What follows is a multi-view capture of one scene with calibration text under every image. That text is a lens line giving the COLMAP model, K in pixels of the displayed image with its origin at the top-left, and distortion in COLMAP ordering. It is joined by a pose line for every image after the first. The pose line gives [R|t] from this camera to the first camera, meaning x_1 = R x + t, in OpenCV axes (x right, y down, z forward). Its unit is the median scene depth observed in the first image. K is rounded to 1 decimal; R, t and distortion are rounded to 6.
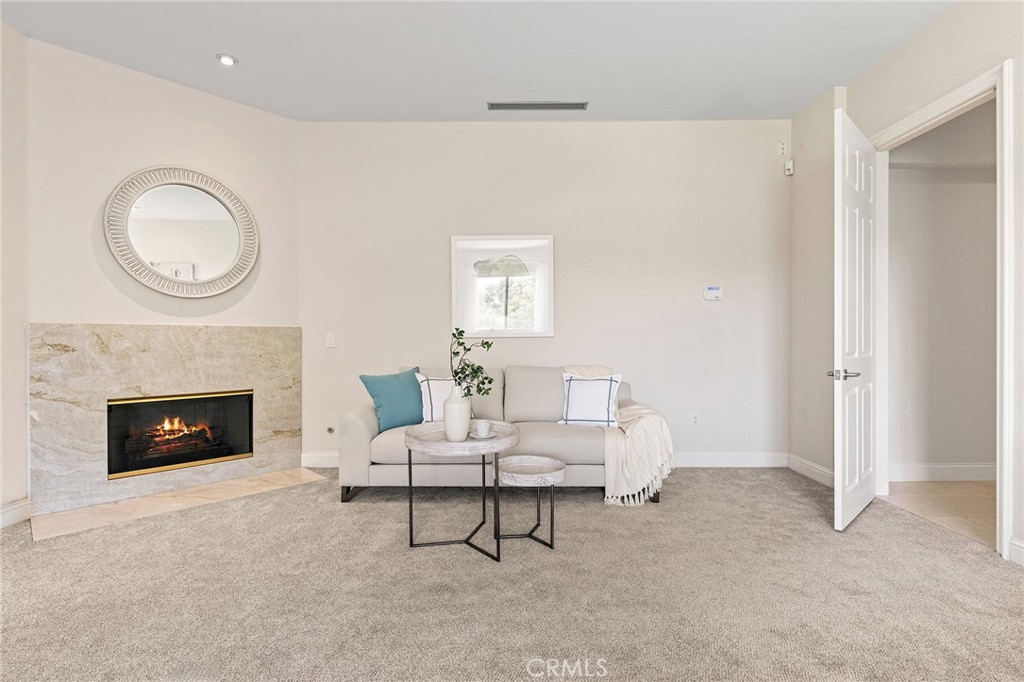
lens RADIAL K [[496.0, 0, 512.0], [0, 496.0, 341.0], [0, 0, 1]] dist [0.040436, 0.000158]
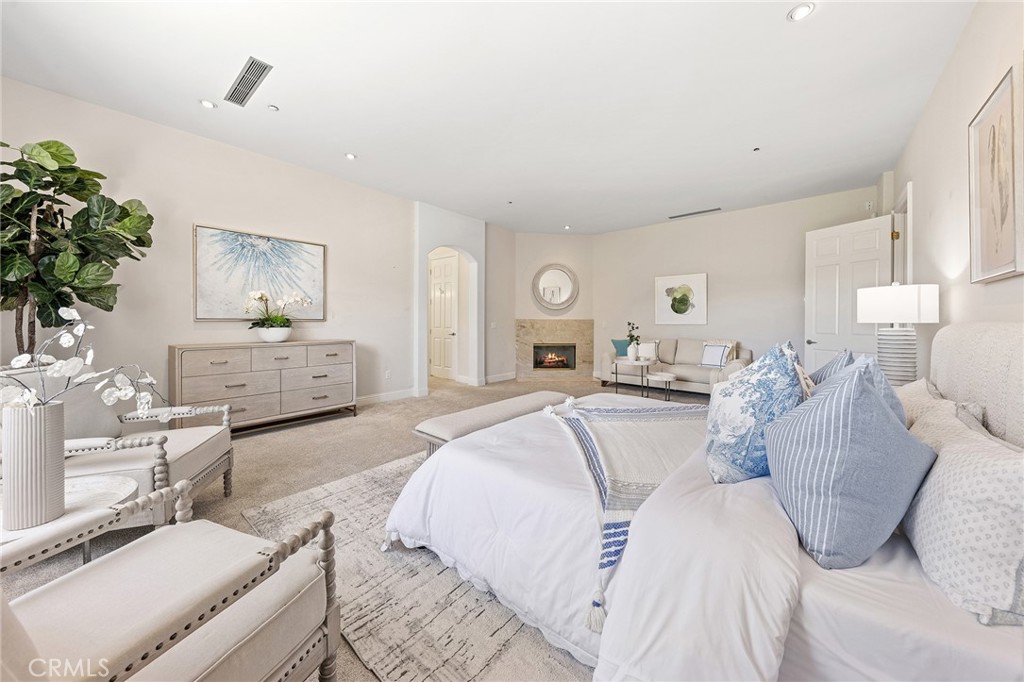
lens RADIAL K [[351.7, 0, 513.4], [0, 351.7, 318.9], [0, 0, 1]] dist [0.000461, 0.000004]
pose [[0.744780, -0.001124, -0.667310, 0.468839], [-0.010487, 0.999855, -0.013389, -0.003494], [0.667228, 0.016970, 0.744660, -0.585439]]
